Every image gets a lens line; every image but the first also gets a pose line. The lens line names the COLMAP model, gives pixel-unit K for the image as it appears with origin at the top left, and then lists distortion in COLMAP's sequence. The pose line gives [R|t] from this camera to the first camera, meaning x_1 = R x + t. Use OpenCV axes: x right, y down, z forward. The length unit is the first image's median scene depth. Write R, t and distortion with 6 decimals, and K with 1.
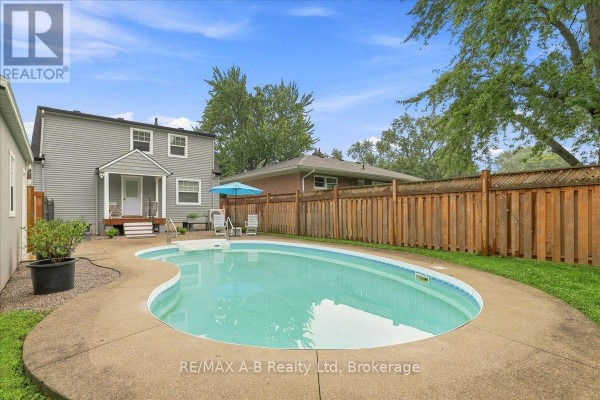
lens RADIAL K [[288.2, 0, 300.9], [0, 288.2, 207.8], [0, 0, 1]] dist [-0.000727, 0.000167]
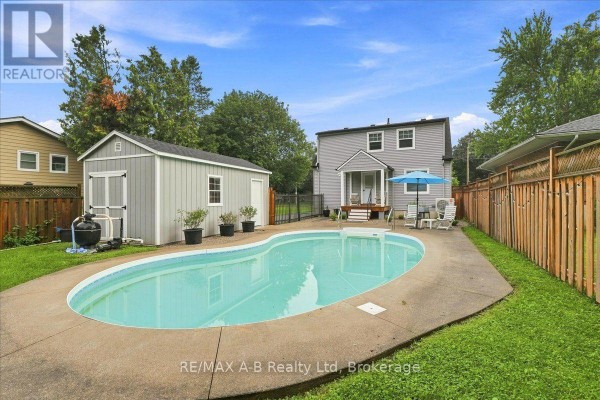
lens RADIAL K [[271.9, 0, 300.0], [0, 271.9, 200.0], [0, 0, 1]] dist [-0.002127, -0.000357]
pose [[0.459500, 0.007214, -0.888148, 0.293843], [0.012612, 0.999813, 0.014646, -0.009167], [0.888088, -0.017931, 0.459324, 0.195598]]
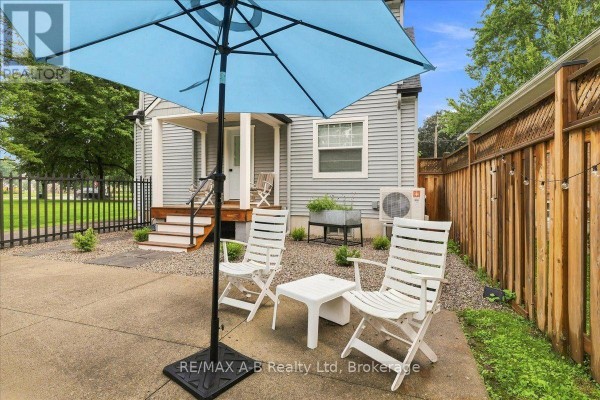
lens RADIAL K [[291.7, 0, 299.6], [0, 291.7, 191.2], [0, 0, 1]] dist [0.000475, 0.000007]
pose [[0.570656, 0.002377, -0.821186, -0.068845], [0.003925, 0.999976, 0.005622, 0.007103], [0.821180, -0.006432, 0.570633, 0.738979]]
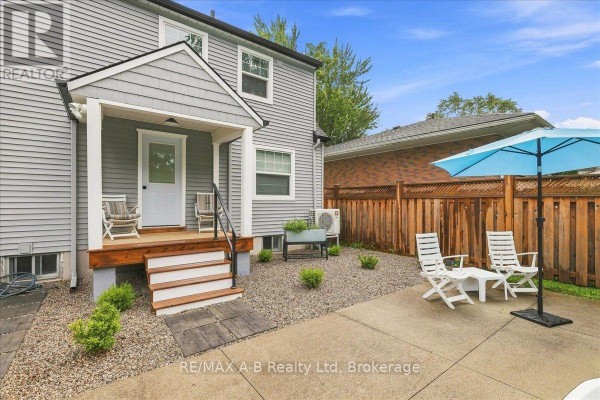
lens RADIAL K [[271.9, 0, 300.0], [0, 271.9, 200.0], [0, 0, 1]] dist [-0.002127, -0.000357]
pose [[0.999997, 0.001154, -0.001937, -0.363120], [-0.001147, 0.999994, 0.003290, -0.012941], [0.001941, -0.003288, 0.999993, 0.569651]]
